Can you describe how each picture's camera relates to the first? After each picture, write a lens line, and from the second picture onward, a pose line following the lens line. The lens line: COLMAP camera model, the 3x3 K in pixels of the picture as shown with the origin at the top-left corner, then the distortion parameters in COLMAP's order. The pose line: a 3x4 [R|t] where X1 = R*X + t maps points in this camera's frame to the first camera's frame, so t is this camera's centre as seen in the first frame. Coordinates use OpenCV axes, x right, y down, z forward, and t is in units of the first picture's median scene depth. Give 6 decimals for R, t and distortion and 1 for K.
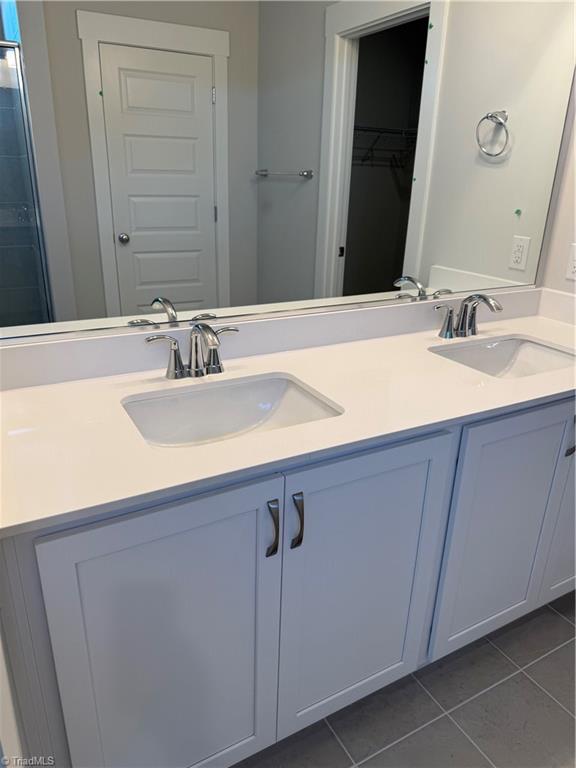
lens RADIAL K [[540.7, 0, 288.0], [0, 540.7, 384.0], [0, 0, 1]] dist [0.034767, -0.073689]
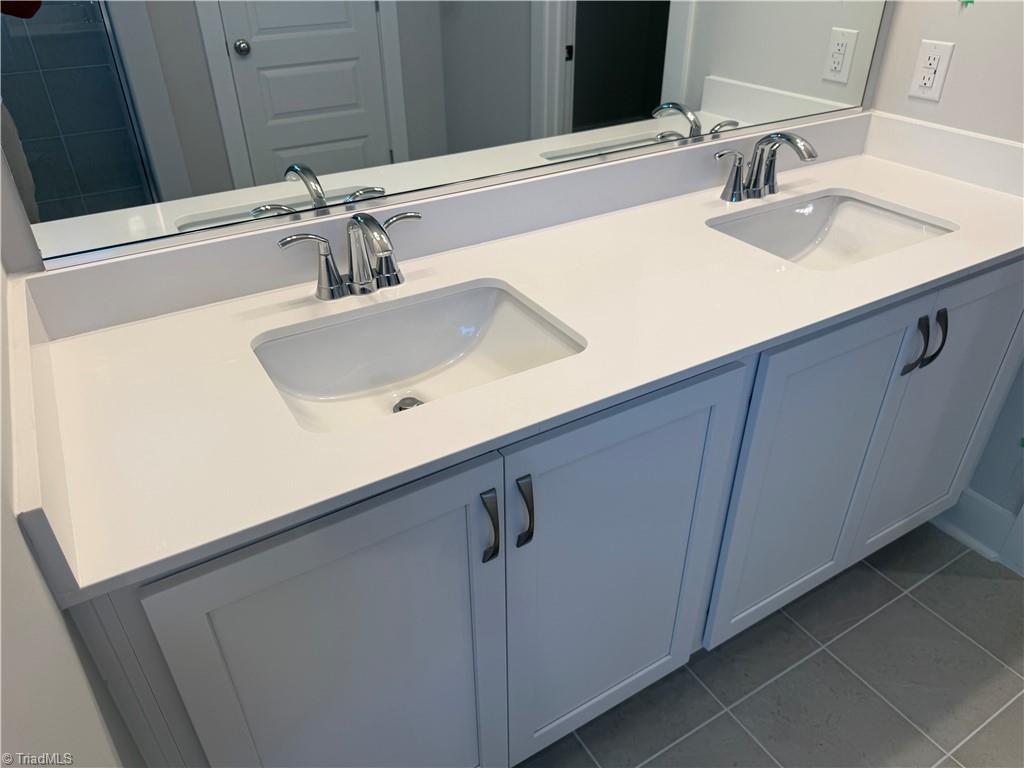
lens RADIAL K [[720.9, 0, 512.0], [0, 720.9, 384.0], [0, 0, 1]] dist [0.034767, -0.073689]
pose [[0.998793, -0.048284, 0.009051, 0.000617], [0.045400, 0.977633, 0.205361, -0.068901], [-0.018765, -0.204703, 0.978644, 0.091772]]
